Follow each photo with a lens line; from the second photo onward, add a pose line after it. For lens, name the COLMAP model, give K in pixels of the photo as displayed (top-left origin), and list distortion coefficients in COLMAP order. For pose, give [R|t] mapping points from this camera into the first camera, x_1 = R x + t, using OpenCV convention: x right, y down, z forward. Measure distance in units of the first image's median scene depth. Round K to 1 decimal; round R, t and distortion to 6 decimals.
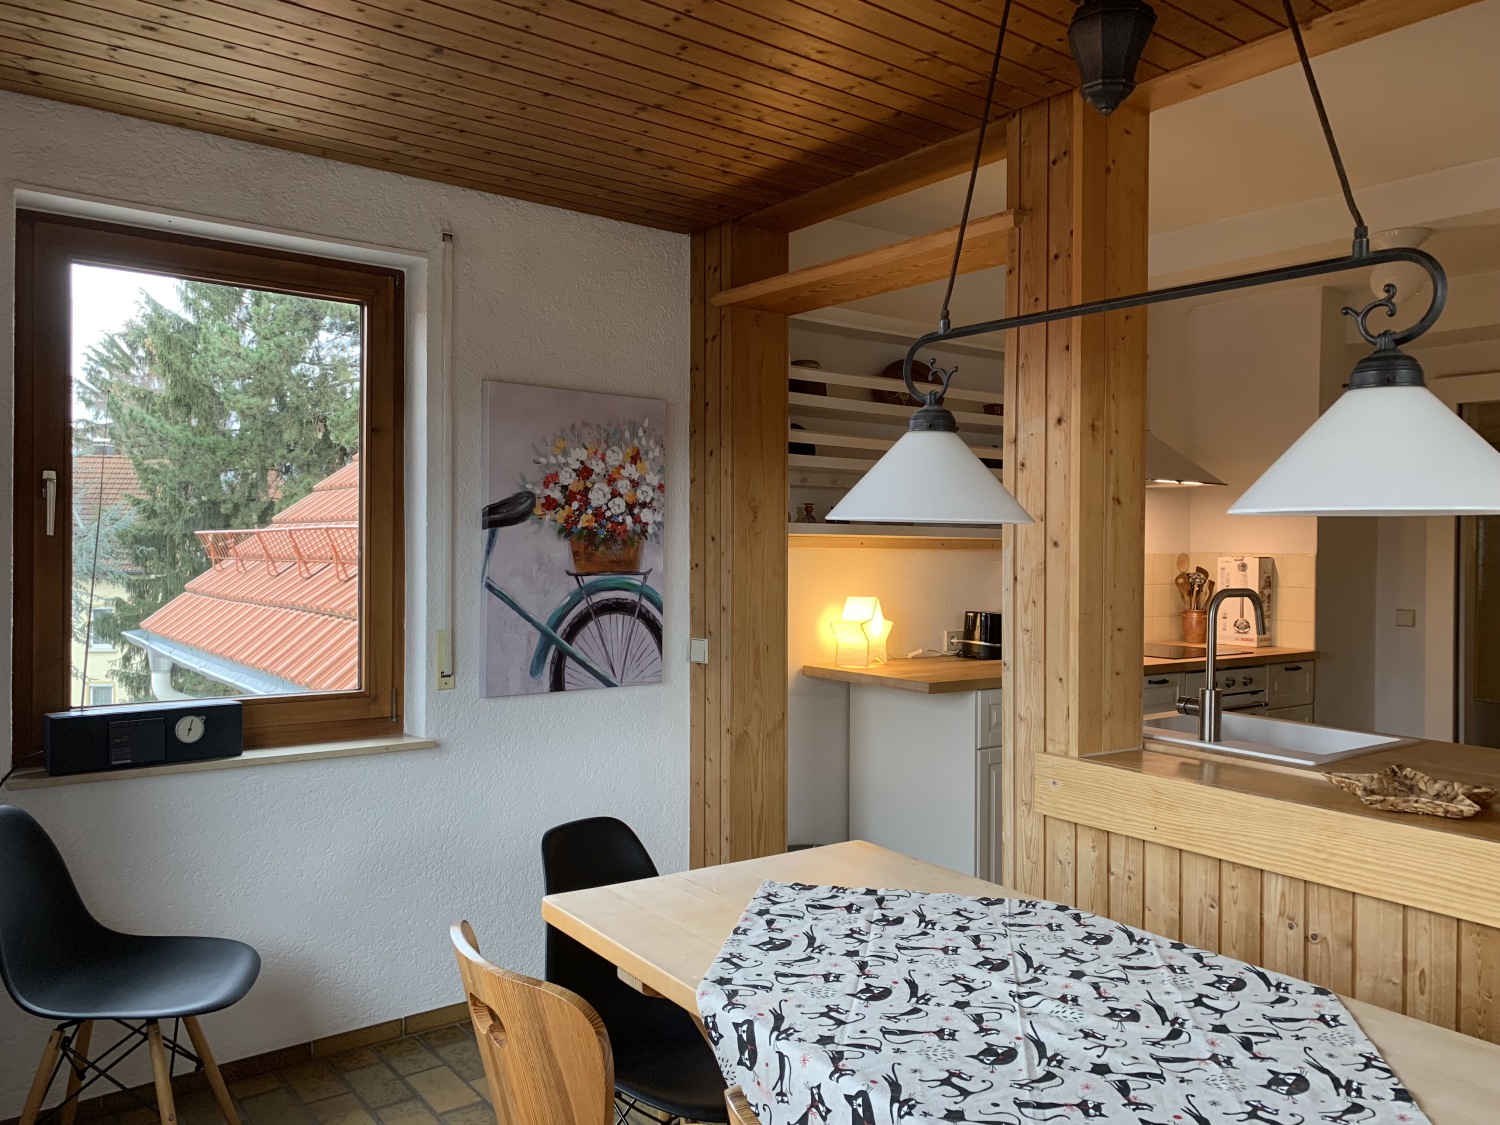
lens RADIAL K [[1130.6, 0, 755.6], [0, 1130.6, 558.0], [0, 0, 1]] dist [0.005453, -0.005644]
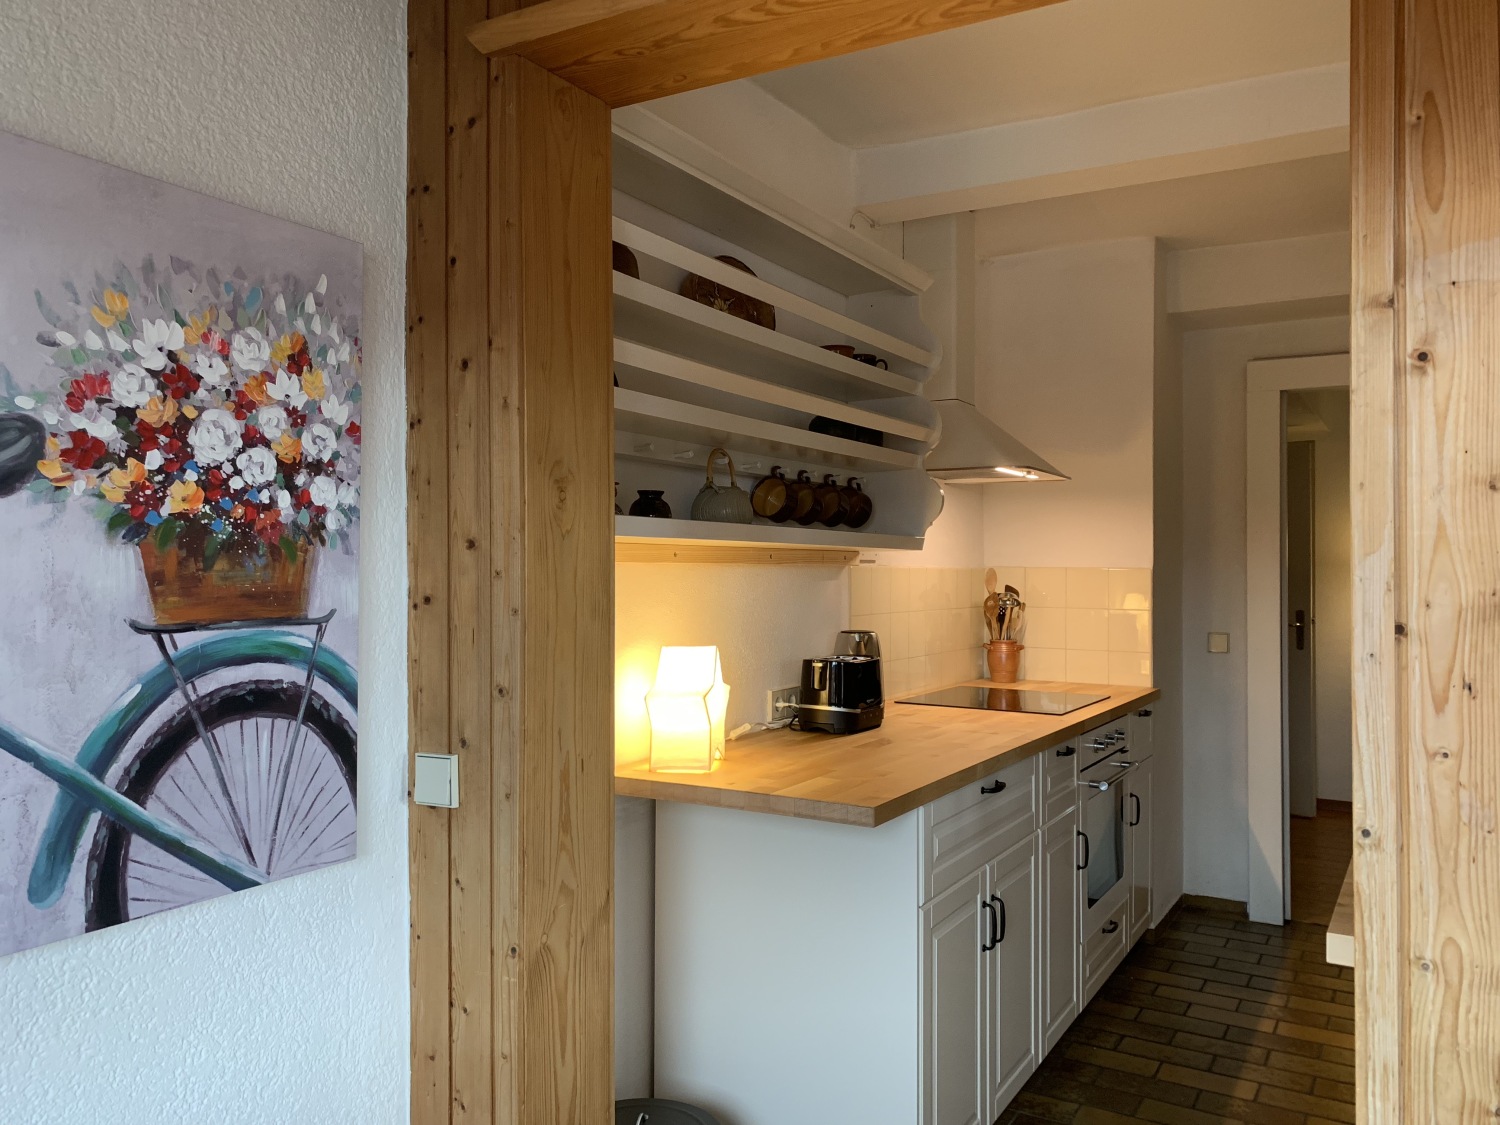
lens RADIAL K [[1145.3, 0, 754.2], [0, 1145.3, 555.4], [0, 0, 1]] dist [-0.011707, -0.005948]
pose [[0.923267, -0.003078, 0.384146, -0.115377], [0.009575, 0.999842, -0.015003, -0.003824], [-0.384039, 0.017530, 0.923150, 0.527278]]
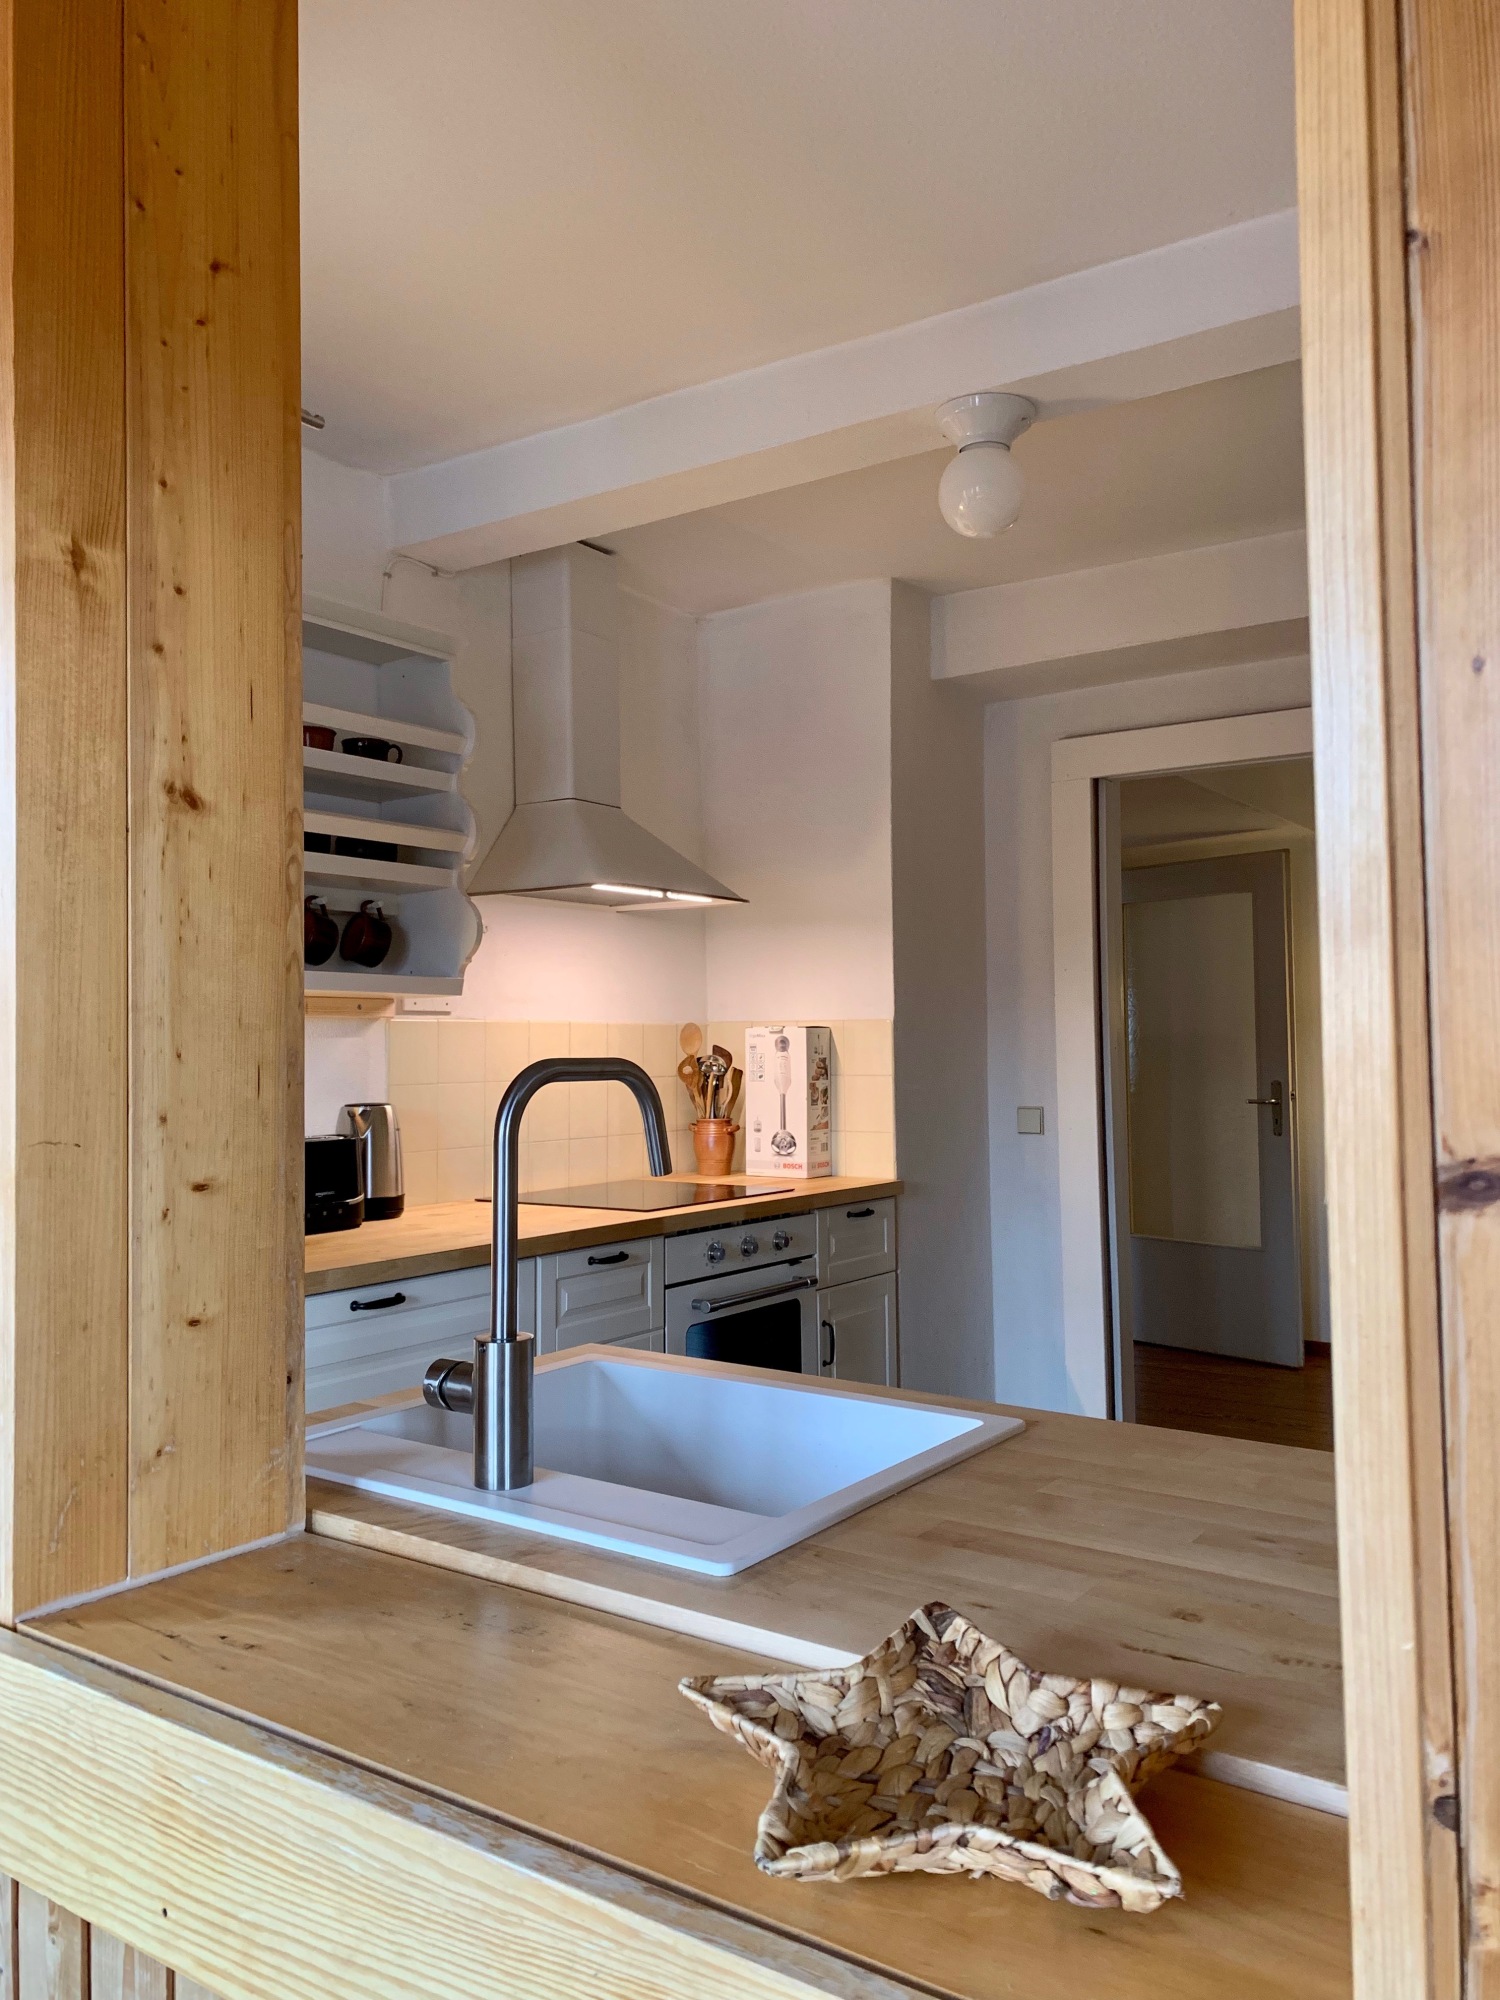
lens RADIAL K [[1502.0, 0, 750.0], [0, 1502.0, 1000.0], [0, 0, 1]] dist [0.010259, 0.001226]
pose [[0.948060, -0.008904, 0.317968, 0.249979], [0.021827, 0.999073, -0.037102, 0.021120], [-0.317343, 0.042116, 0.947375, 0.396270]]
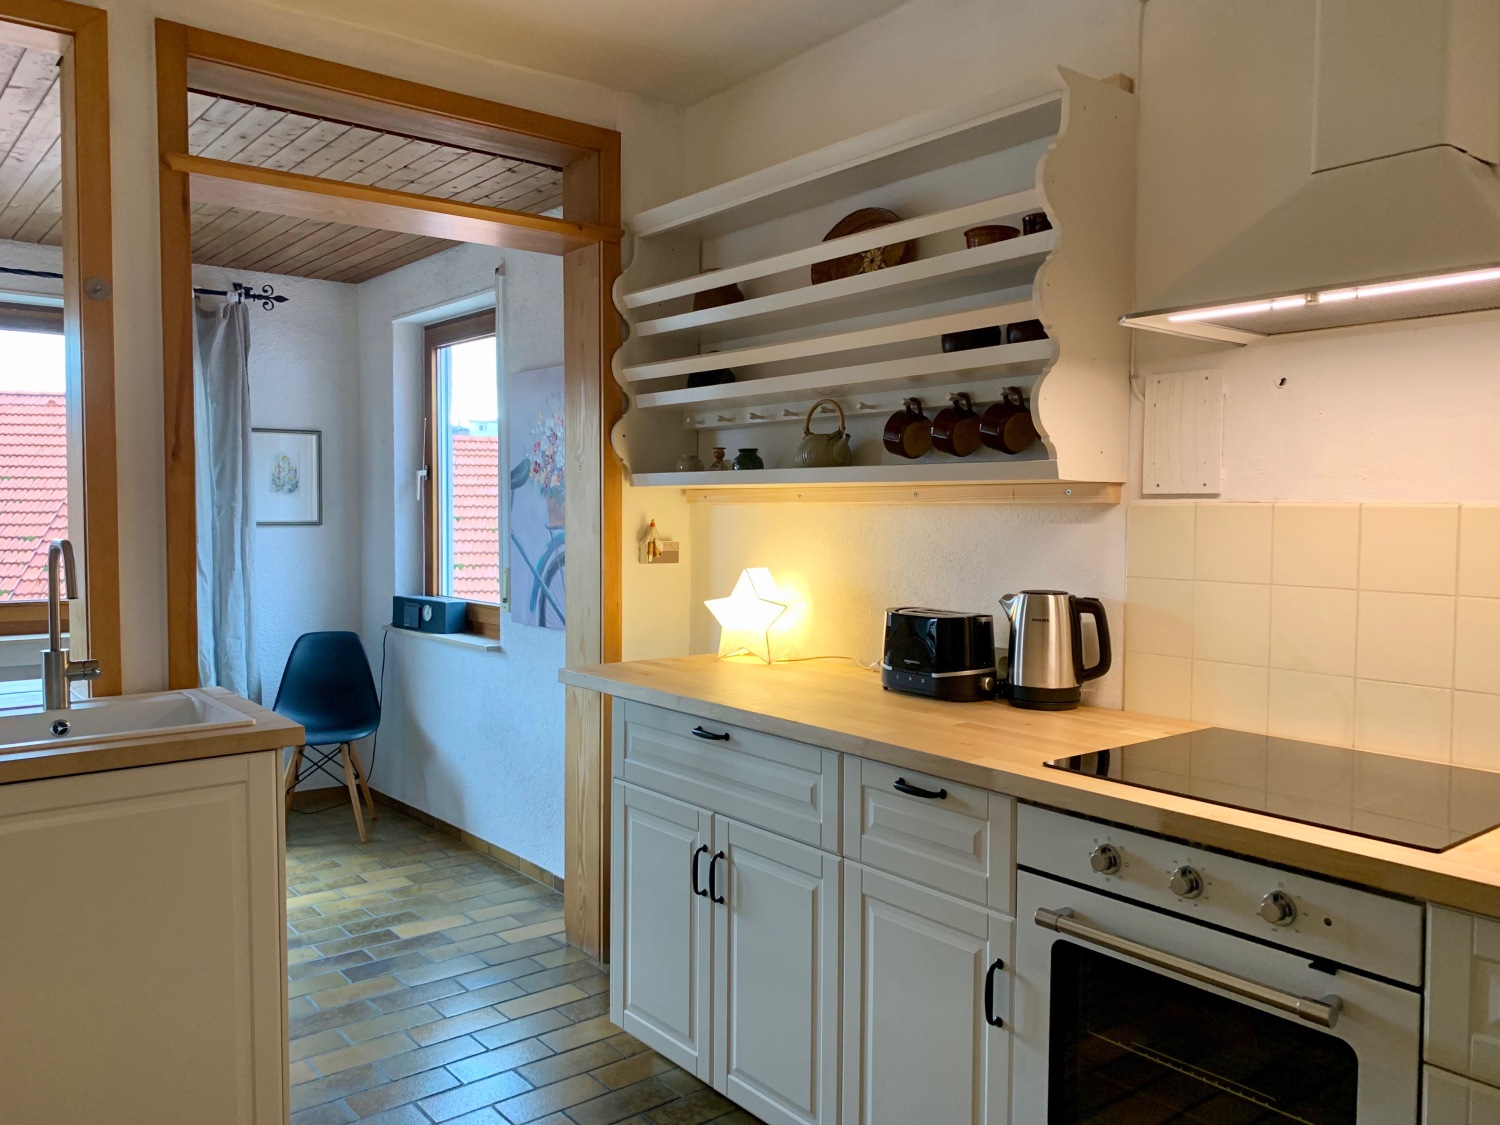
lens RADIAL K [[1153.7, 0, 750.0], [0, 1153.7, 562.5], [0, 0, 1]] dist [0.050076, -0.065147]
pose [[0.029588, 0.037932, -0.998842, 0.997406], [-0.014129, 0.999196, 0.037527, 0.002585], [0.999462, 0.013002, 0.030100, 1.143272]]
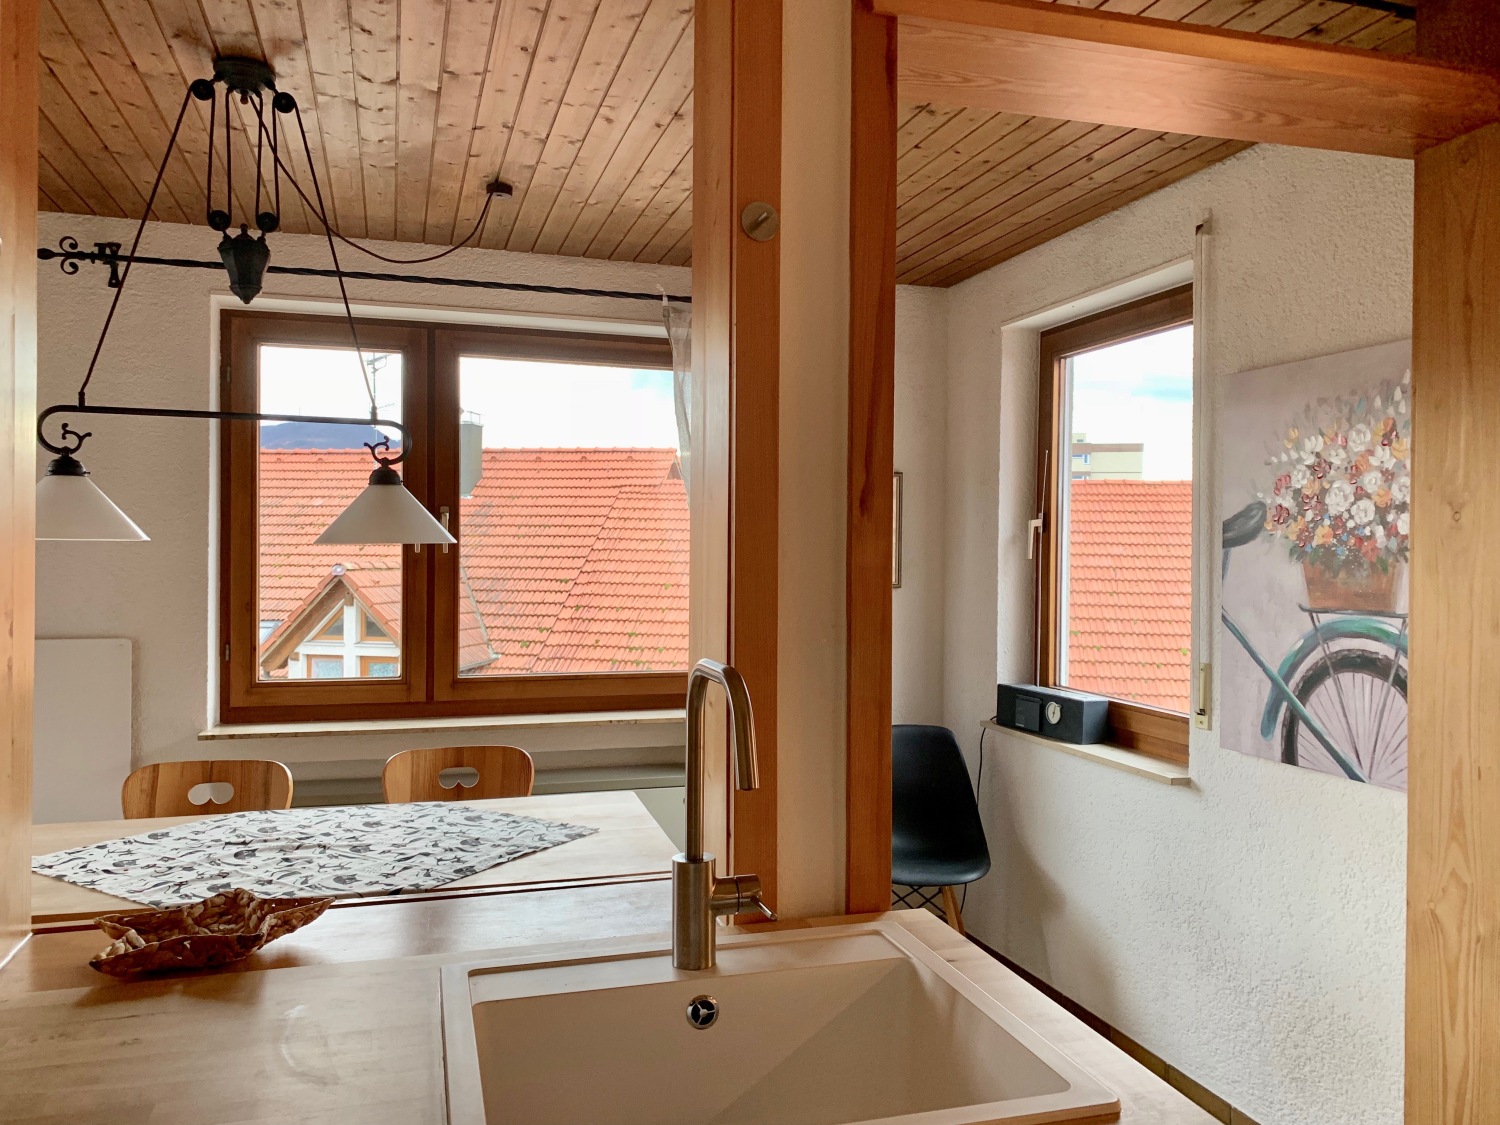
lens RADIAL K [[1153.7, 0, 750.0], [0, 1153.7, 562.5], [0, 0, 1]] dist [0.050076, -0.065147]
pose [[-0.354005, -0.001706, -0.935242, 0.653594], [-0.020413, 0.999774, 0.005903, -0.012846], [0.935021, 0.021181, -0.353960, 0.907736]]
